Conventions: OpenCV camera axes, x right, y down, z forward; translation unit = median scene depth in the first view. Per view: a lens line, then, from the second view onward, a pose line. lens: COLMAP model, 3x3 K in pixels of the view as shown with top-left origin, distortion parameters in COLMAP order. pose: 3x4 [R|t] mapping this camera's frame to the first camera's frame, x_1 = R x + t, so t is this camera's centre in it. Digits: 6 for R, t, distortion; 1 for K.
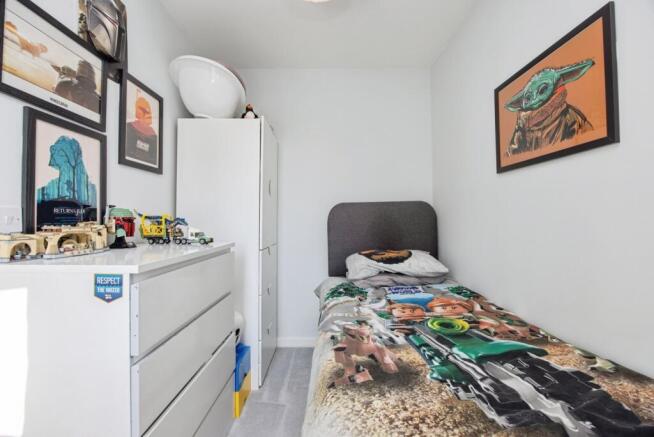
lens RADIAL K [[282.1, 0, 329.0], [0, 282.1, 214.6], [0, 0, 1]] dist [-0.022617, 0.001782]
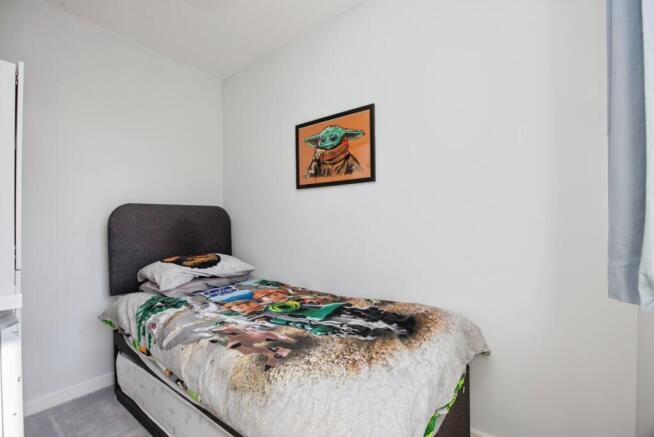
lens RADIAL K [[282.1, 0, 333.8], [0, 282.1, 224.4], [0, 0, 1]] dist [-0.022617, 0.001782]
pose [[0.590639, 0.003729, 0.806927, -0.461161], [-0.013513, 0.999895, 0.005270, 0.013666], [-0.806823, -0.014017, 0.590627, 0.075297]]
